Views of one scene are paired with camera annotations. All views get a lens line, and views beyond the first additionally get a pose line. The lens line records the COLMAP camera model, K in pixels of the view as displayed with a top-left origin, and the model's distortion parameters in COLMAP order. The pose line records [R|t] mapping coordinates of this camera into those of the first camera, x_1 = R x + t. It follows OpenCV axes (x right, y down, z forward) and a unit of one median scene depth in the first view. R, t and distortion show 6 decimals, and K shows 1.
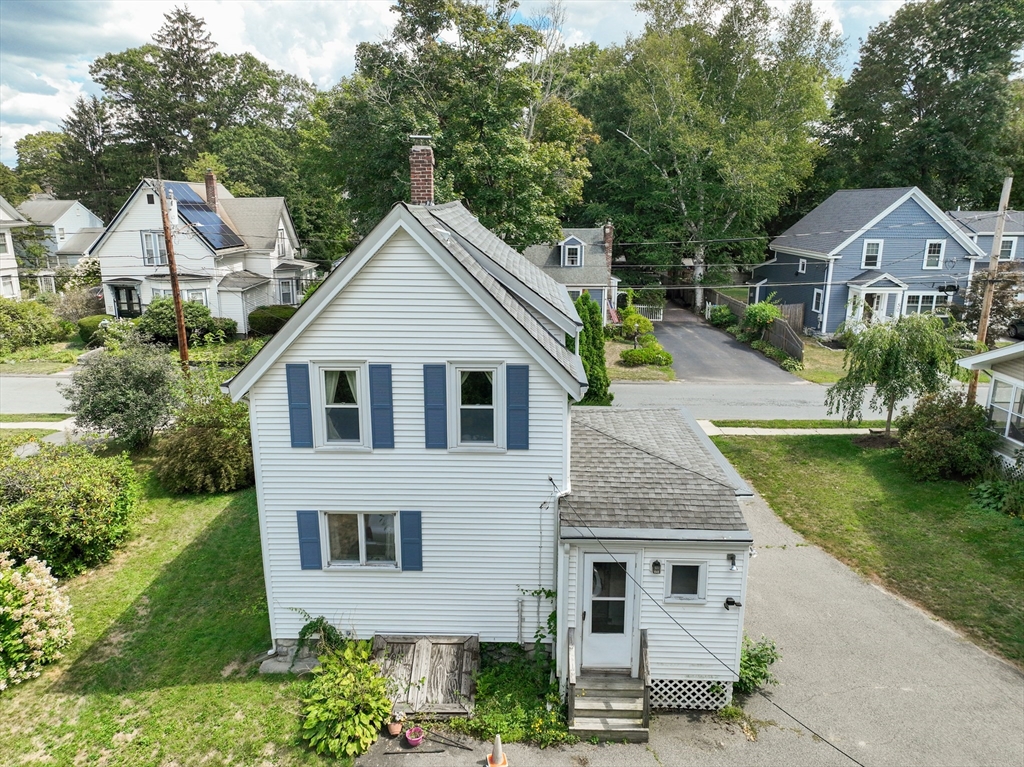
lens RADIAL K [[723.9, 0, 512.0], [0, 723.9, 383.5], [0, 0, 1]] dist [0.006062, 0.002095]
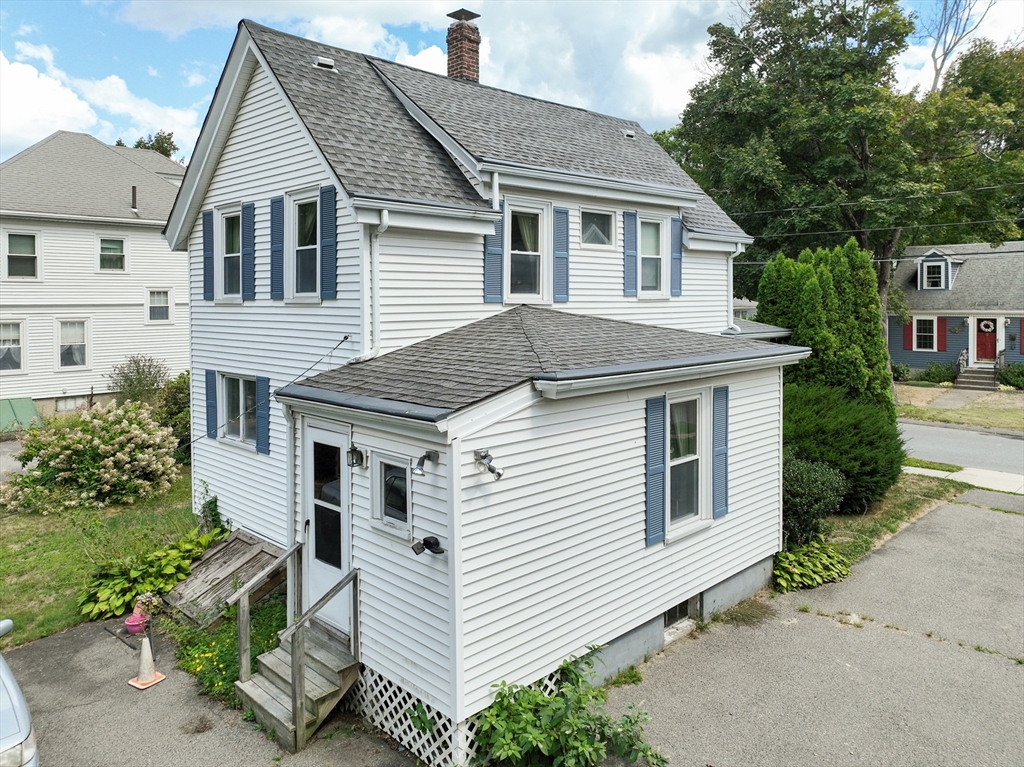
lens RADIAL K [[747.7, 0, 514.2], [0, 747.7, 303.1], [0, 0, 1]] dist [0.008841, 0.003357]
pose [[0.722370, -0.005852, -0.691482, 0.706856], [-0.153643, 0.973611, -0.168746, 0.200935], [0.674222, 0.228139, 0.702409, 0.576276]]
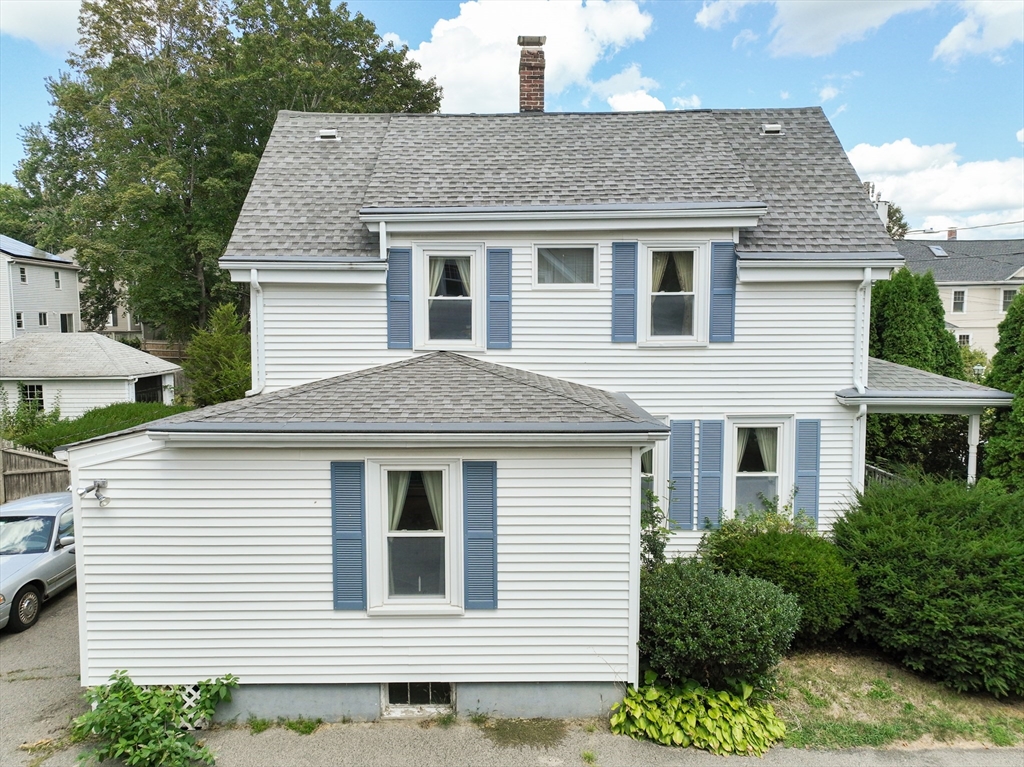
lens RADIAL K [[722.1, 0, 509.7], [0, 722.1, 377.9], [0, 0, 1]] dist [0.003275, 0.013547]
pose [[0.029301, 0.080112, -0.996355, 0.956793], [-0.235991, 0.969159, 0.070985, -0.003864], [0.971314, 0.233050, 0.047303, 1.274643]]
